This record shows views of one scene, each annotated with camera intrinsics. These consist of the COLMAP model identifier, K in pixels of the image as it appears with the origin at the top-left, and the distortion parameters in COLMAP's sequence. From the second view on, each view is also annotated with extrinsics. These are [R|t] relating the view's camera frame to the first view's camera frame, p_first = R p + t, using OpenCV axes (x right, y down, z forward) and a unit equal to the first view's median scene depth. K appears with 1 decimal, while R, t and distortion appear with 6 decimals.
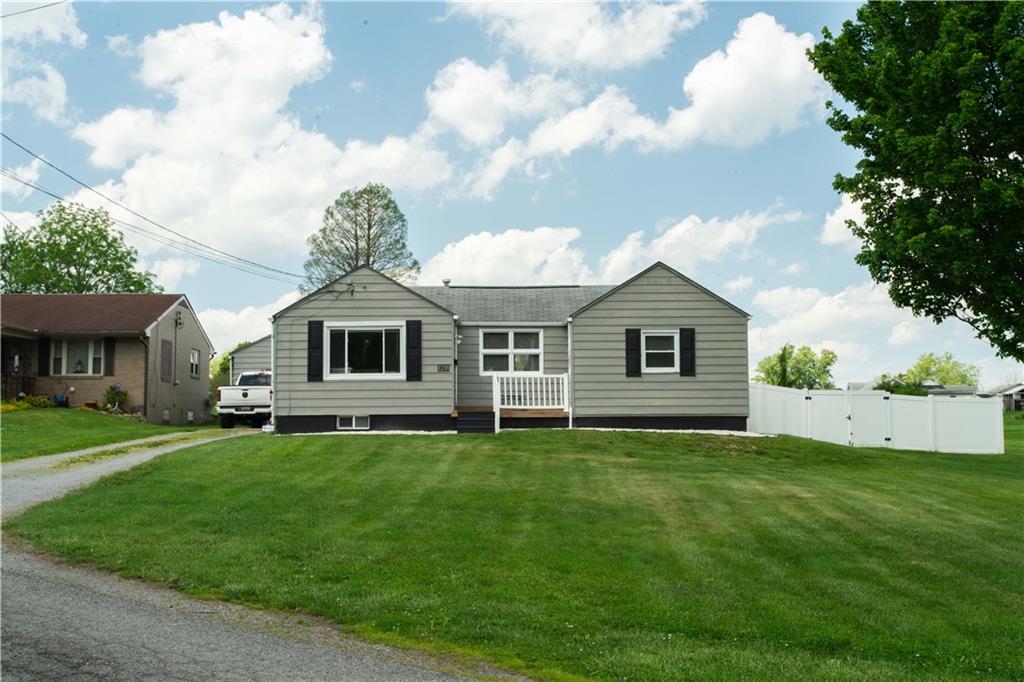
lens RADIAL K [[1163.3, 0, 512.0], [0, 1163.3, 341.0], [0, 0, 1]] dist [0.012411, 0.006138]
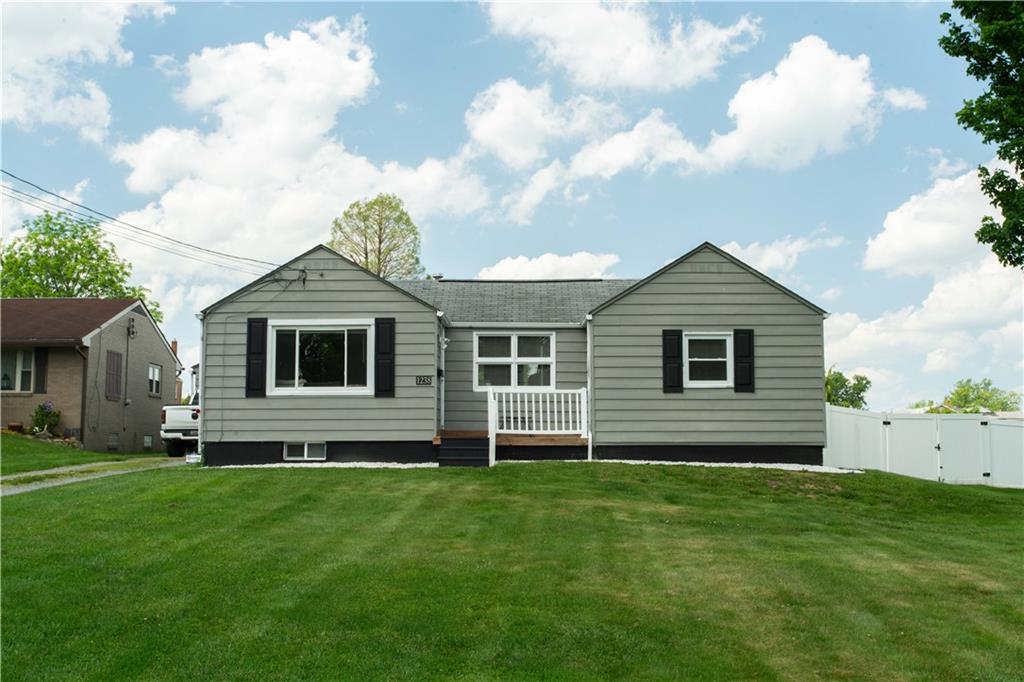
lens RADIAL K [[1163.3, 0, 512.0], [0, 1163.3, 341.0], [0, 0, 1]] dist [0.012411, 0.006138]
pose [[0.999756, 0.002619, -0.021949, 0.015854], [-0.003118, 0.999737, -0.022736, 0.014524], [0.021883, 0.022799, 0.999501, 0.236471]]
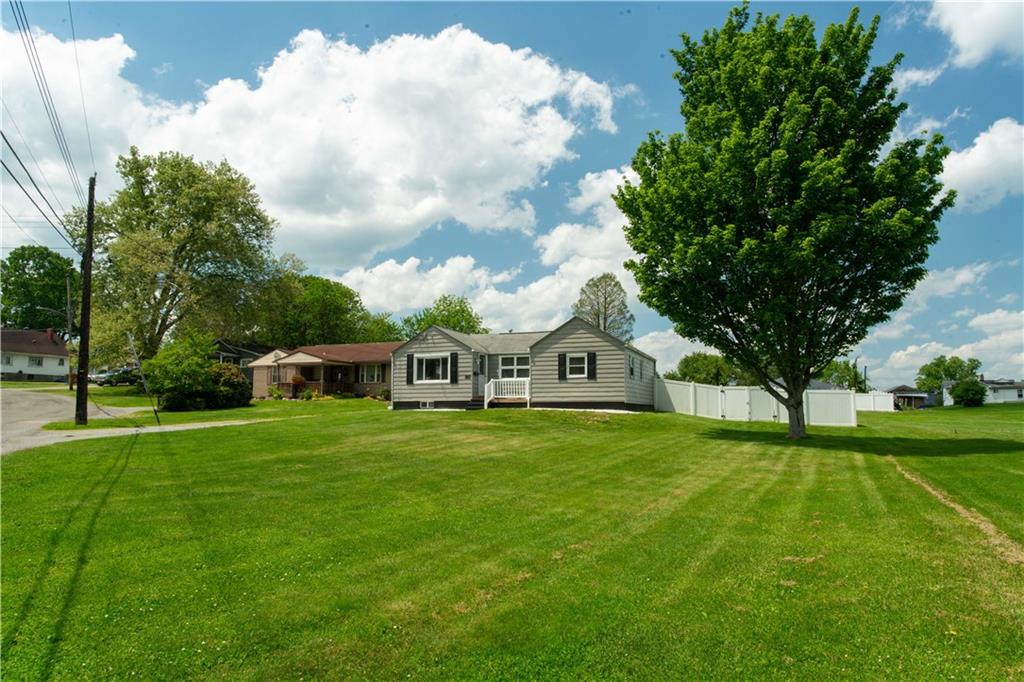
lens RADIAL K [[666.0, 0, 508.6], [0, 666.0, 339.7], [0, 0, 1]] dist [-0.001739, -0.000224]
pose [[0.918827, -0.037076, -0.392915, 0.438644], [0.024619, 0.999023, -0.036699, 0.003818], [0.393892, 0.024047, 0.918842, 0.008932]]
